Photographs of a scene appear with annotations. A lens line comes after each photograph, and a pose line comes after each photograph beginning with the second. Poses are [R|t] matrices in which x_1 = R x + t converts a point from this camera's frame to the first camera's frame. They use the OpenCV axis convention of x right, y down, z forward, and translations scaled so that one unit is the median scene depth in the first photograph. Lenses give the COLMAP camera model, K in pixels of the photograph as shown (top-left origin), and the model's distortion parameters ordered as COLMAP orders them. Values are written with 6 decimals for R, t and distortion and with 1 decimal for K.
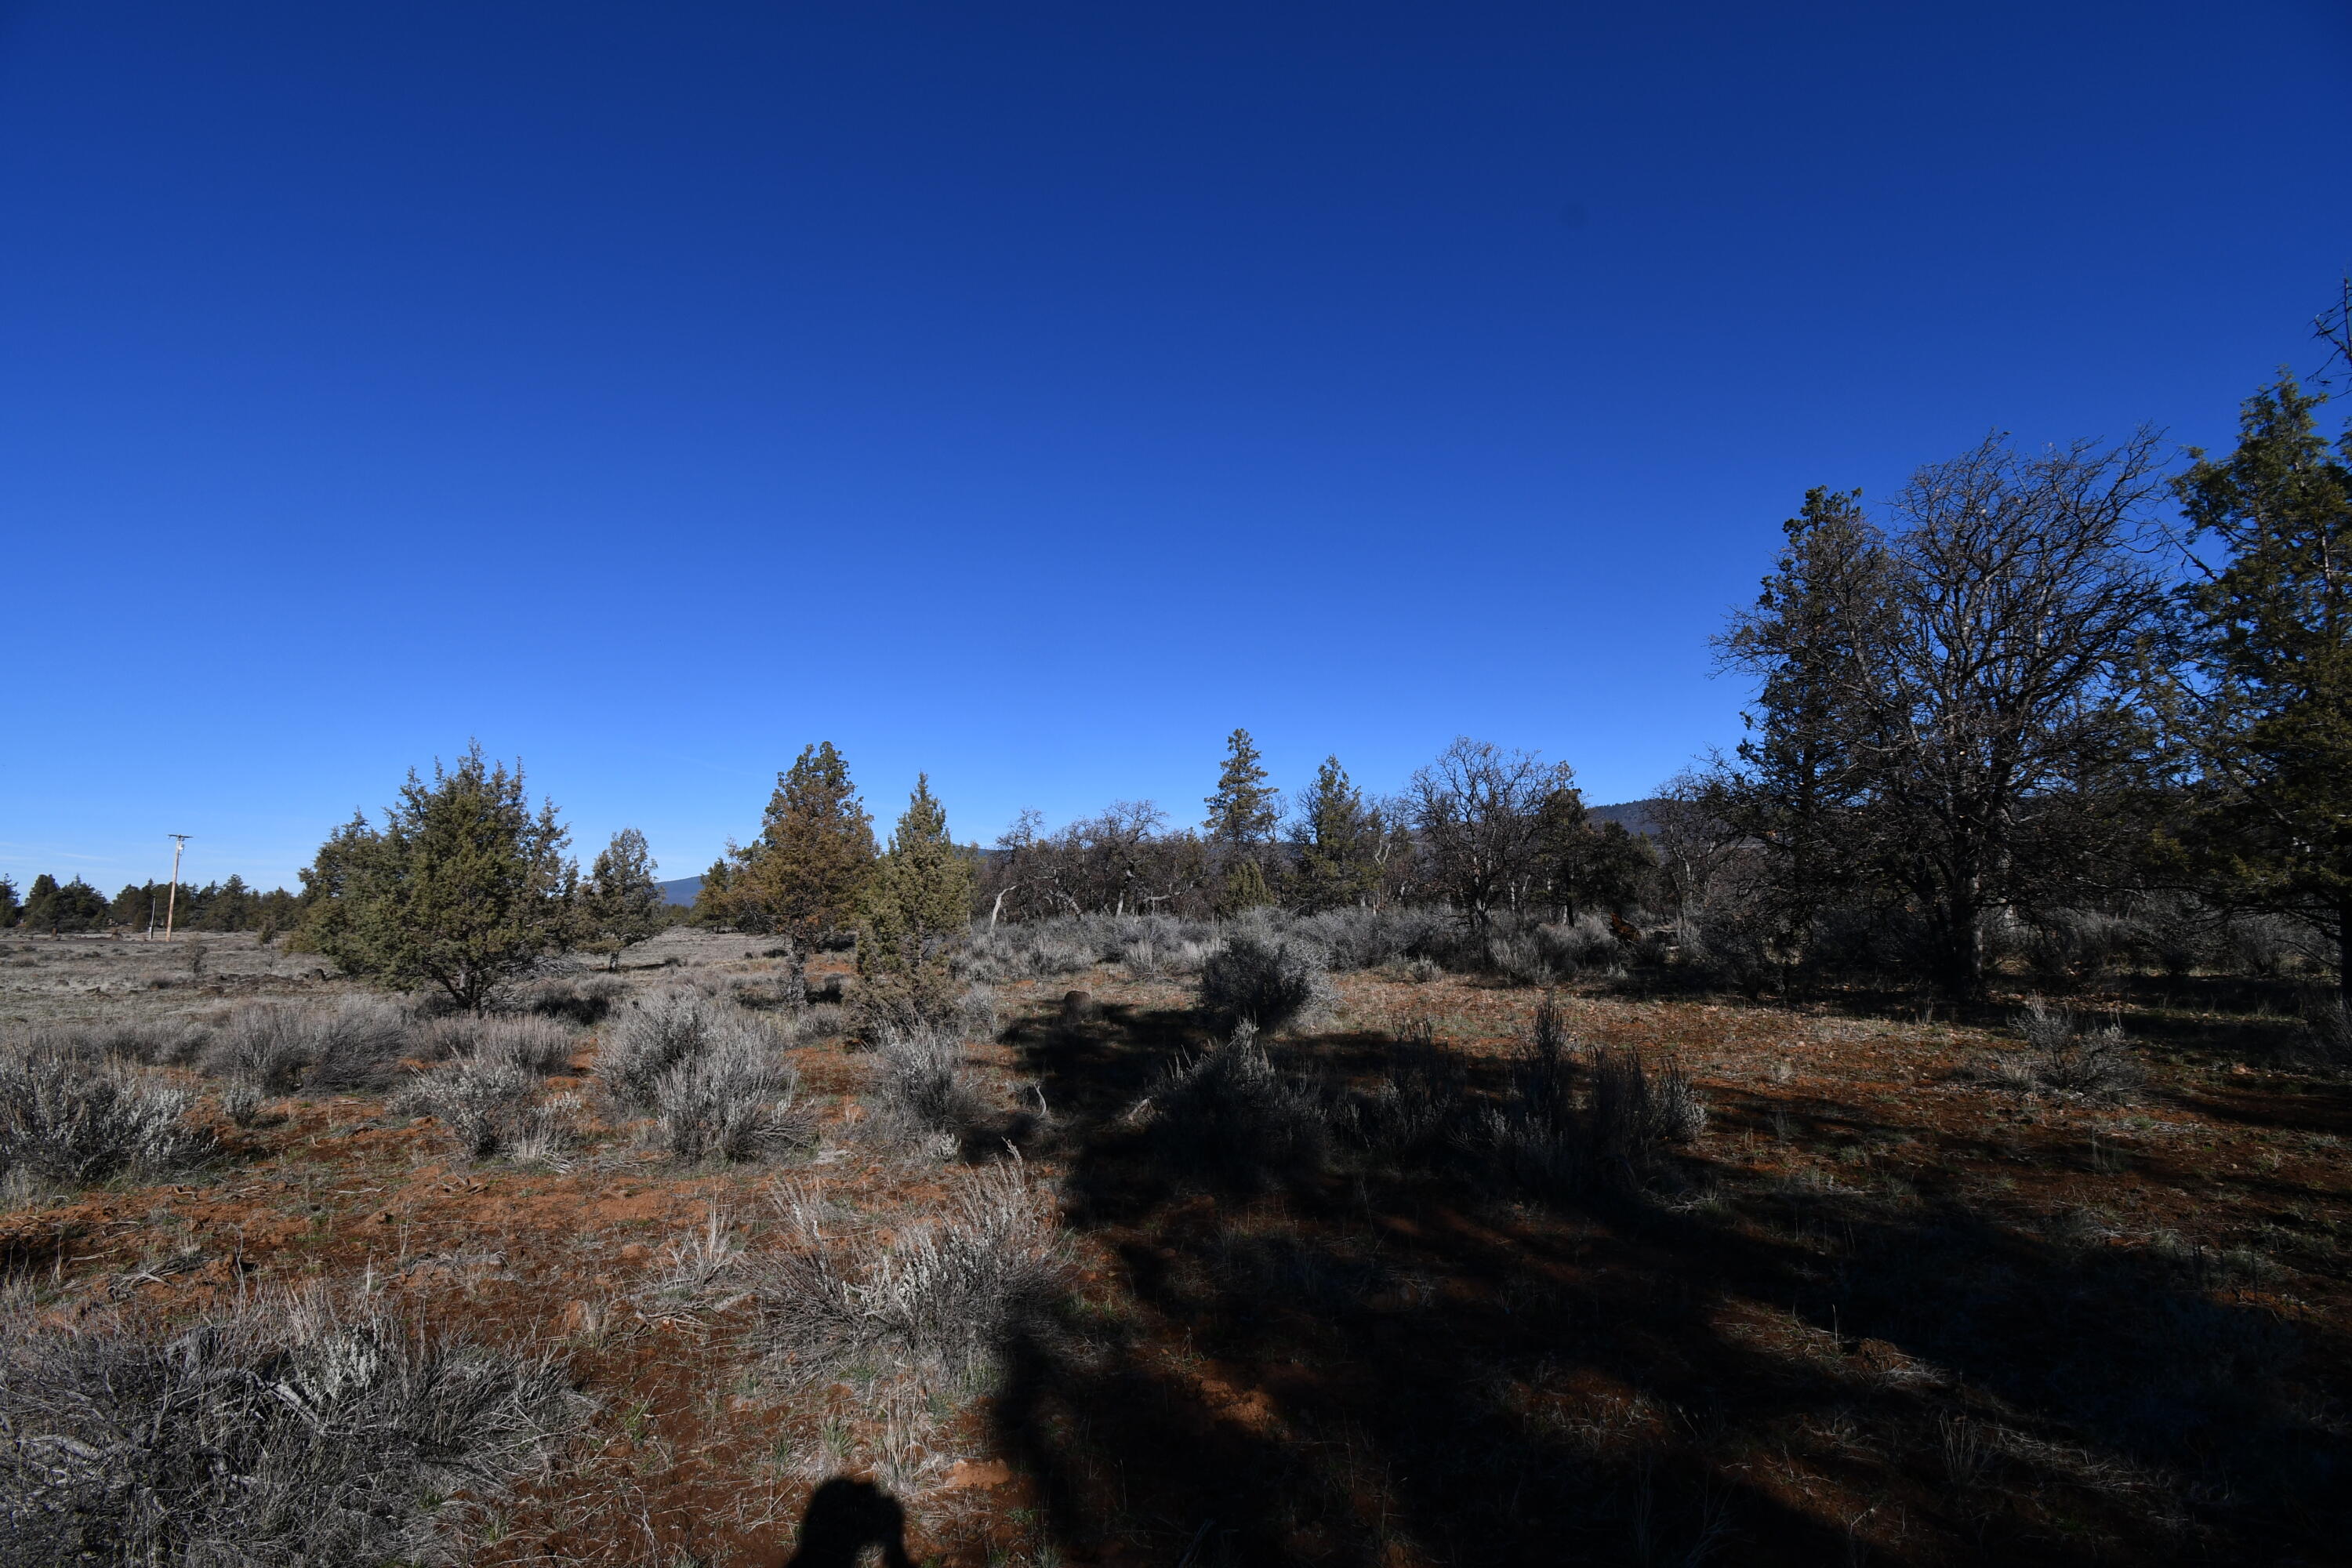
lens RADIAL K [[1008.1, 0, 1157.4], [0, 1008.1, 786.2], [0, 0, 1]] dist [-0.013246, -0.011826]
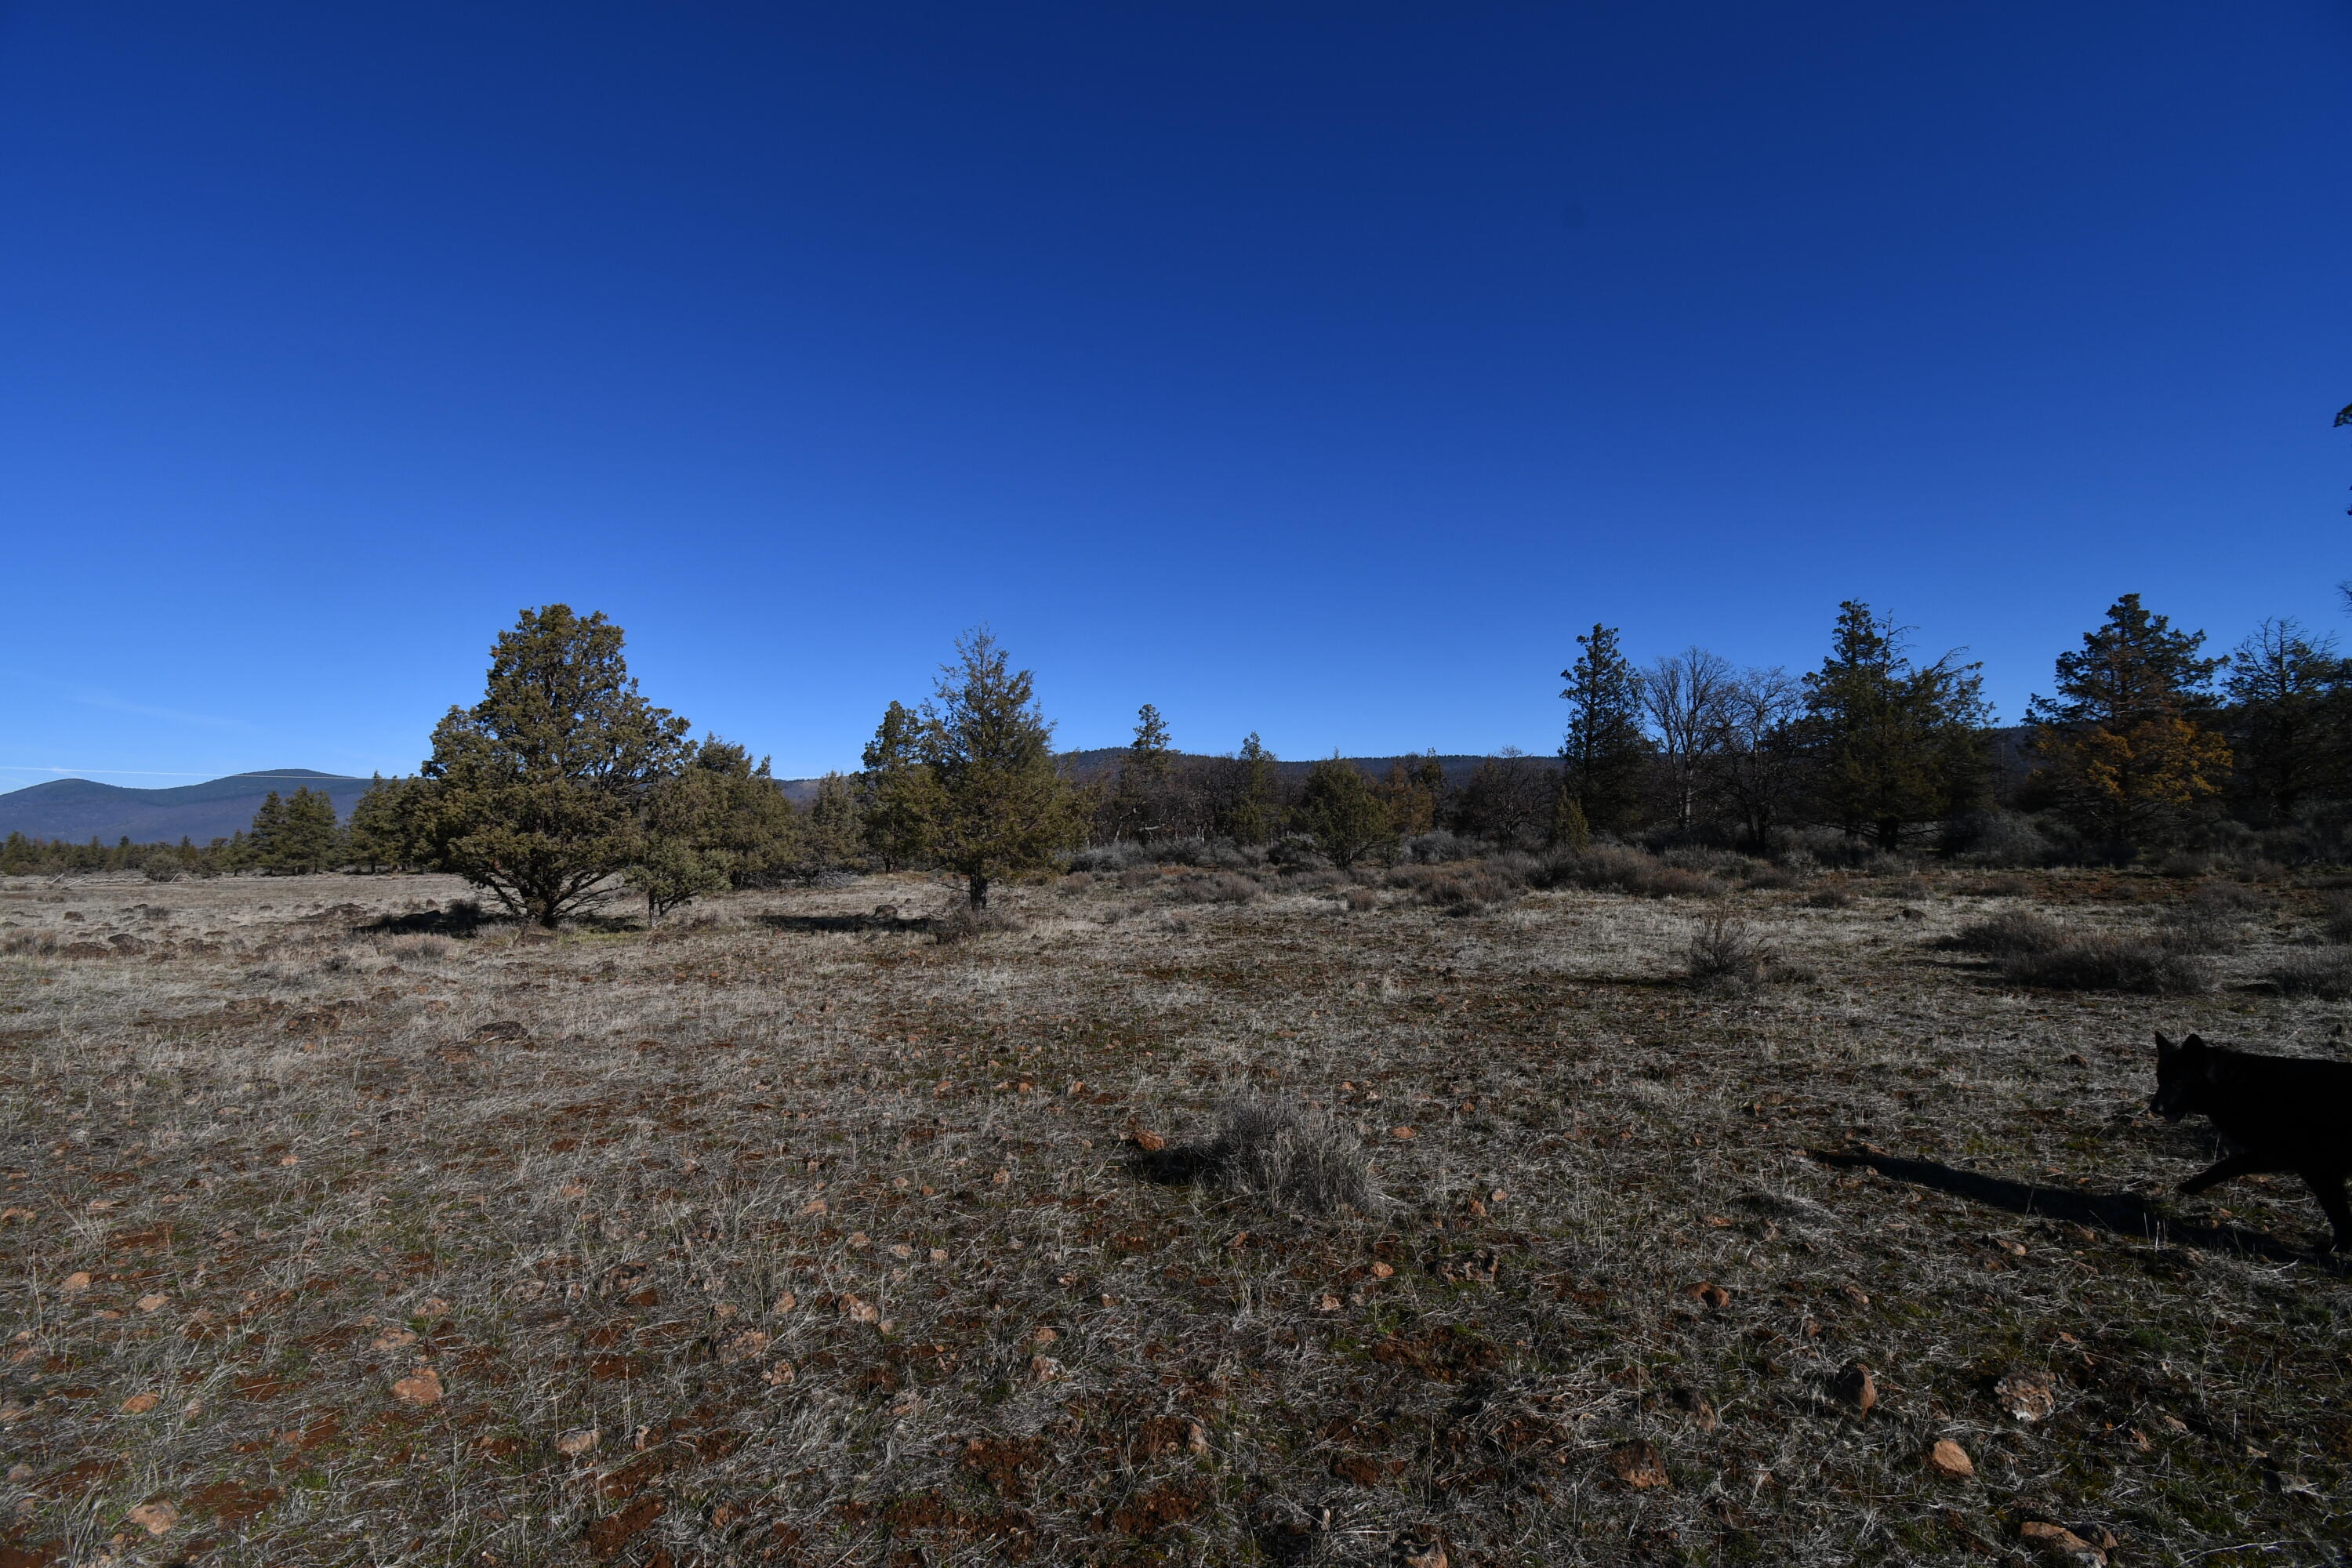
lens RADIAL K [[975.7, 0, 1156.6], [0, 975.7, 795.6], [0, 0, 1]] dist [-0.041846, -0.001146]
pose [[0.888479, 0.015373, 0.458660, -0.355078], [-0.046618, 0.997292, 0.056879, -0.007389], [-0.456543, -0.071918, 0.886790, -0.120624]]
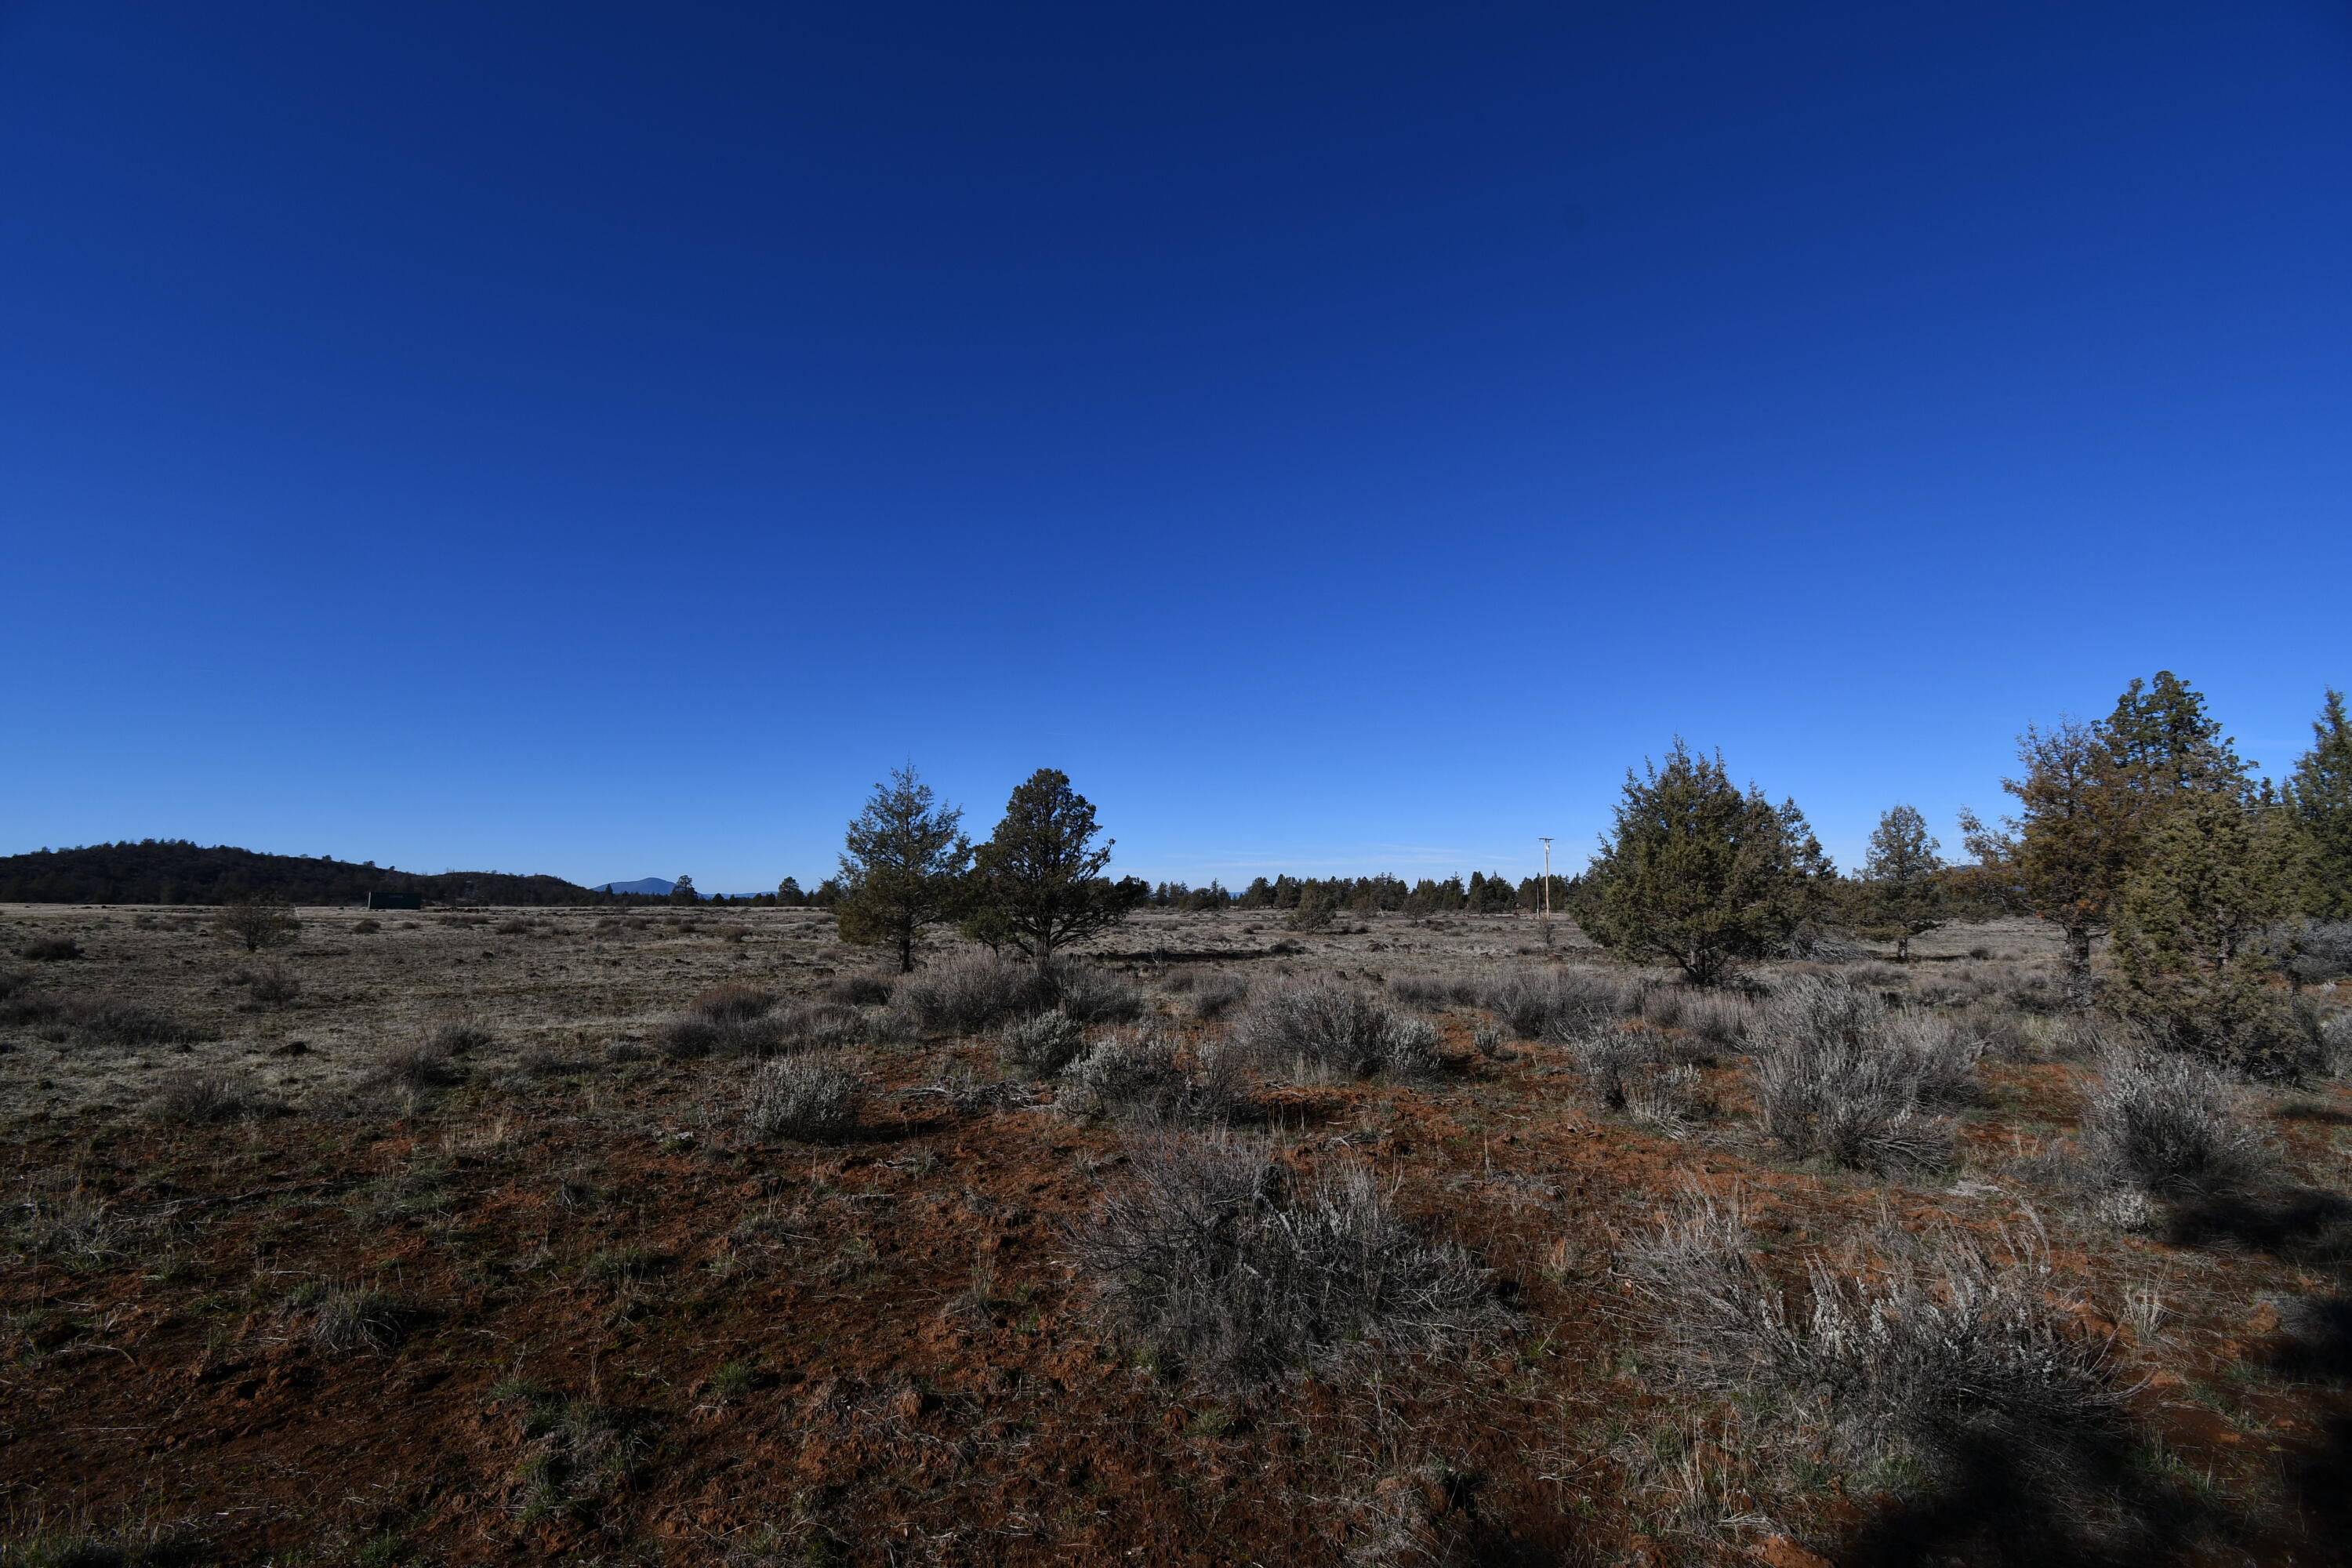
lens RADIAL K [[1008.1, 0, 1186.6], [0, 1008.1, 775.5], [0, 0, 1]] dist [-0.013246, -0.011826]
pose [[0.411375, -0.102866, -0.905643, 0.074294], [0.105606, 0.992298, -0.064739, 0.008722], [0.905328, -0.069009, 0.419070, 0.047438]]
